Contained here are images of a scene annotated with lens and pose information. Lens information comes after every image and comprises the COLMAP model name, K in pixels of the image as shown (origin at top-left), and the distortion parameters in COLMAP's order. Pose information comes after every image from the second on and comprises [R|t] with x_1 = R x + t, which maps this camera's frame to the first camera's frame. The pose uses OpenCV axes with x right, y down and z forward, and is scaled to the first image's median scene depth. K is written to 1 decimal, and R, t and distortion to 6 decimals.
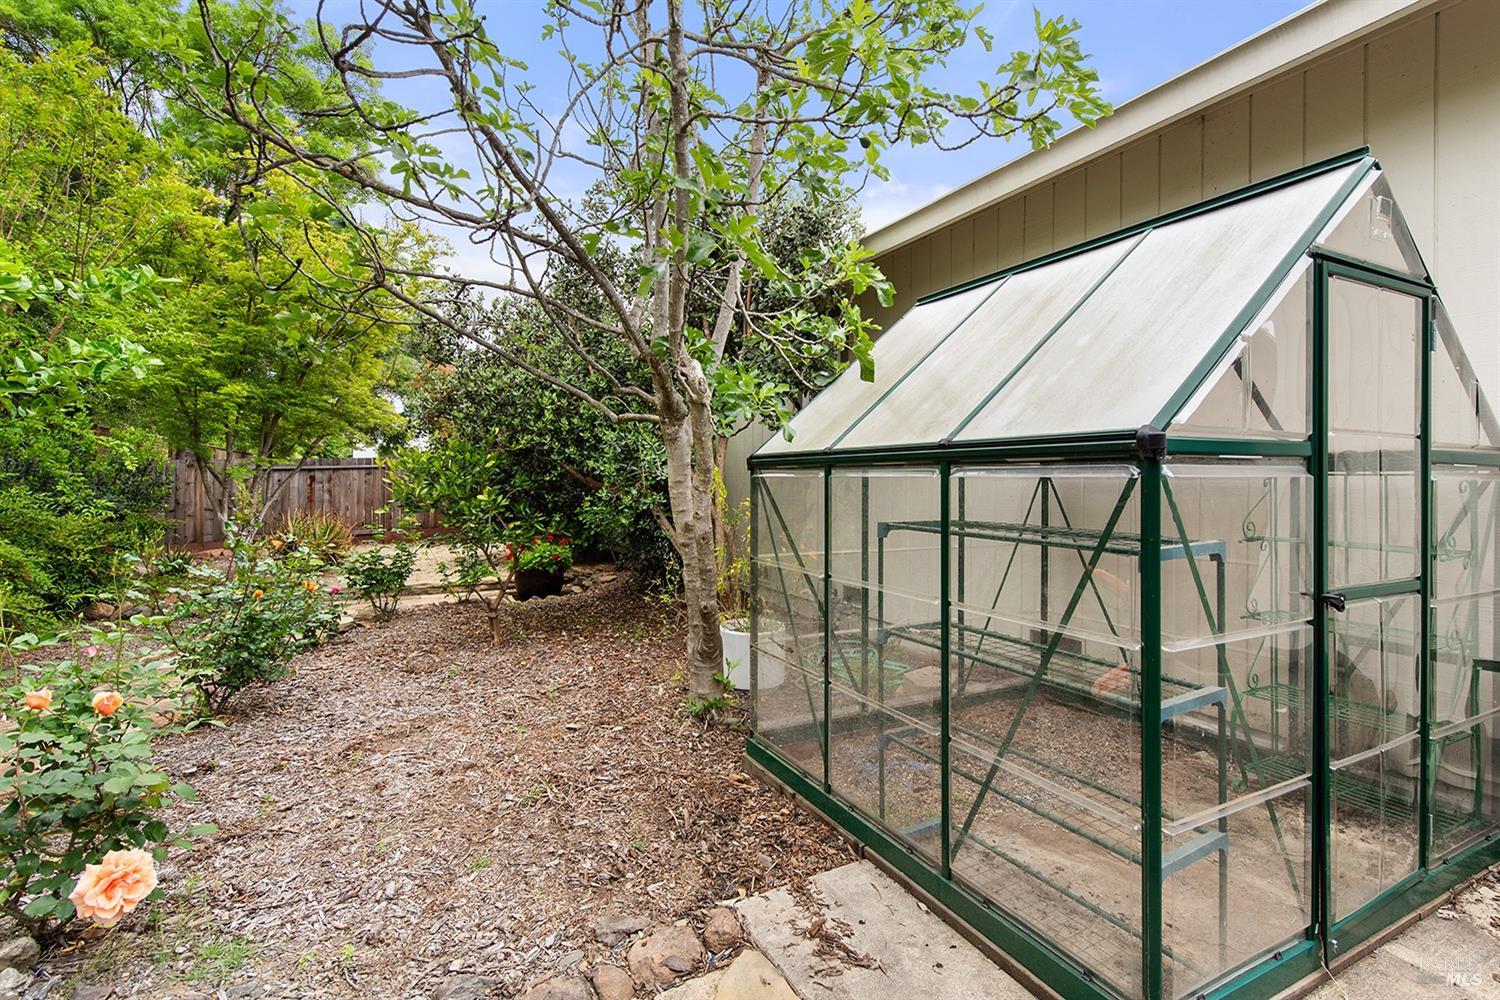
lens RADIAL K [[685.4, 0, 753.2], [0, 685.4, 496.1], [0, 0, 1]] dist [-0.003041, -0.001282]
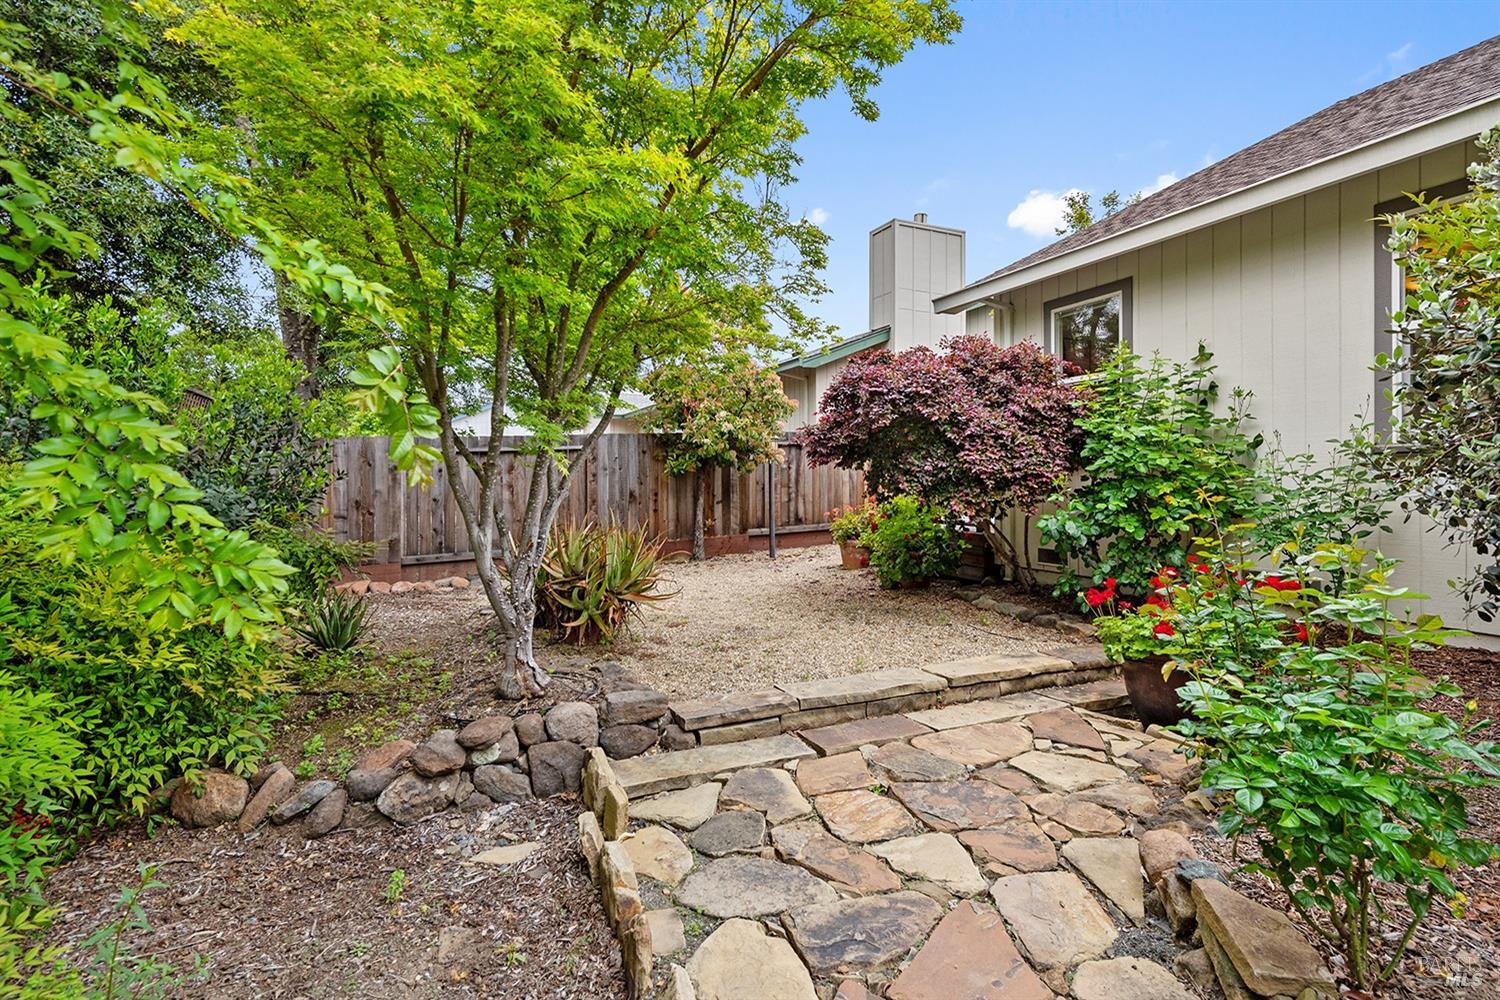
lens RADIAL K [[685.4, 0, 751.6], [0, 685.4, 490.4], [0, 0, 1]] dist [-0.003041, -0.001282]
pose [[0.998978, -0.009195, -0.044258, -1.327311], [0.008766, 0.999913, -0.009884, 0.018321], [0.044345, 0.009485, 0.998971, 1.318306]]
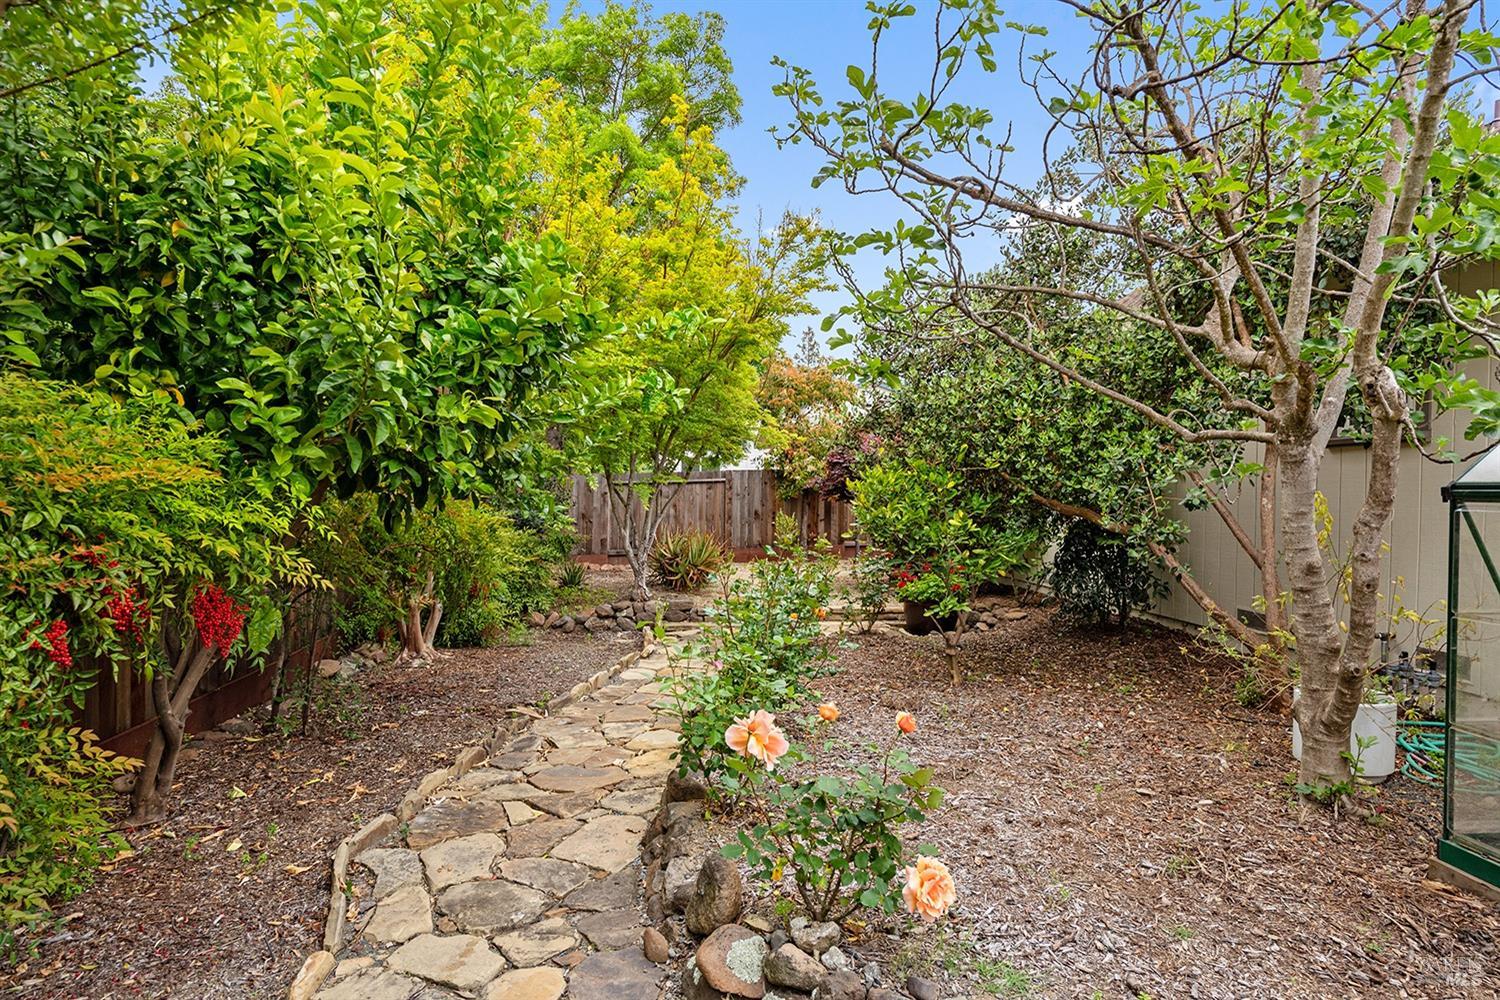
lens RADIAL K [[824.2, 0, 740.5], [0, 824.2, 502.2], [0, 0, 1]] dist [0.001303, -0.003480]
pose [[0.926842, 0.008225, -0.375362, -0.350907], [-0.011988, 0.999899, -0.007690, -0.017902], [0.375261, 0.011627, 0.926846, -0.168767]]
